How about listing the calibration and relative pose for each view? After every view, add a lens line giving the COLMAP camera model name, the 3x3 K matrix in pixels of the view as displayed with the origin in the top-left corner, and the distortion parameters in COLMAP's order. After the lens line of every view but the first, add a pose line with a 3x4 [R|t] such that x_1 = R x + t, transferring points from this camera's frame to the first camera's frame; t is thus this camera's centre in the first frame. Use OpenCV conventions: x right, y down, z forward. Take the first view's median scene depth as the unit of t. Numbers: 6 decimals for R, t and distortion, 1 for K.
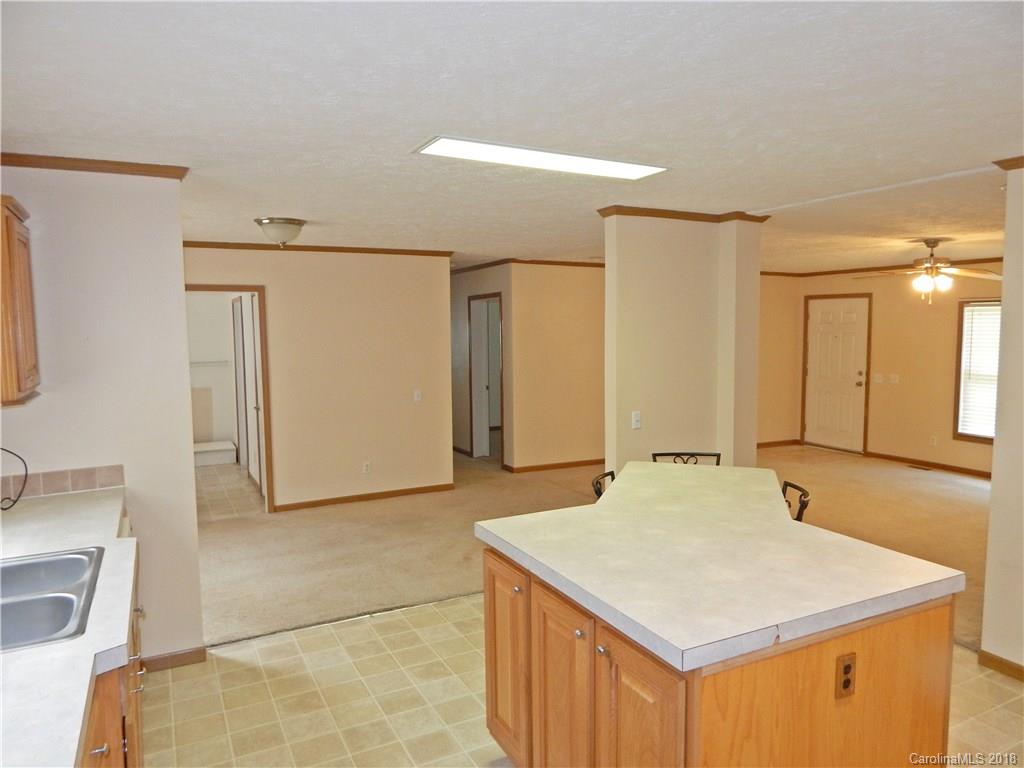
lens RADIAL K [[686.2, 0, 505.4], [0, 686.2, 381.9], [0, 0, 1]] dist [-0.024541, 0.000814]
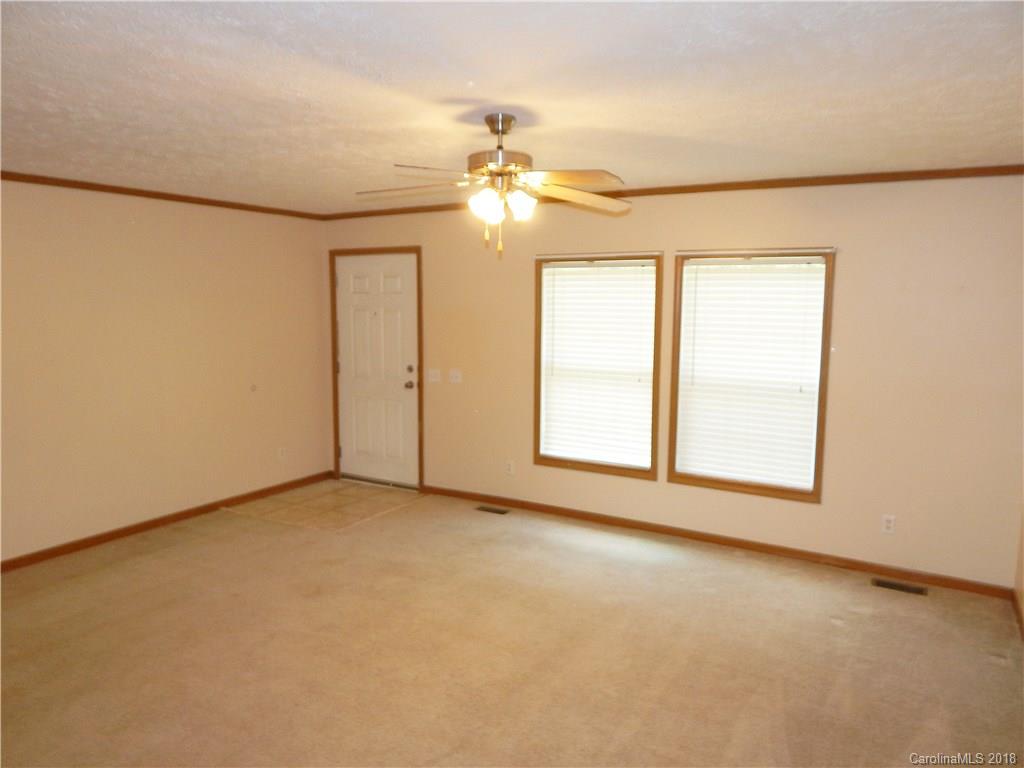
lens RADIAL K [[686.2, 0, 505.4], [0, 686.2, 381.9], [0, 0, 1]] dist [-0.024541, 0.000814]
pose [[0.841469, -0.051506, 0.537845, 0.248097], [0.035180, 0.998557, 0.040585, -0.024650], [-0.539159, -0.015230, 0.842066, 0.403037]]
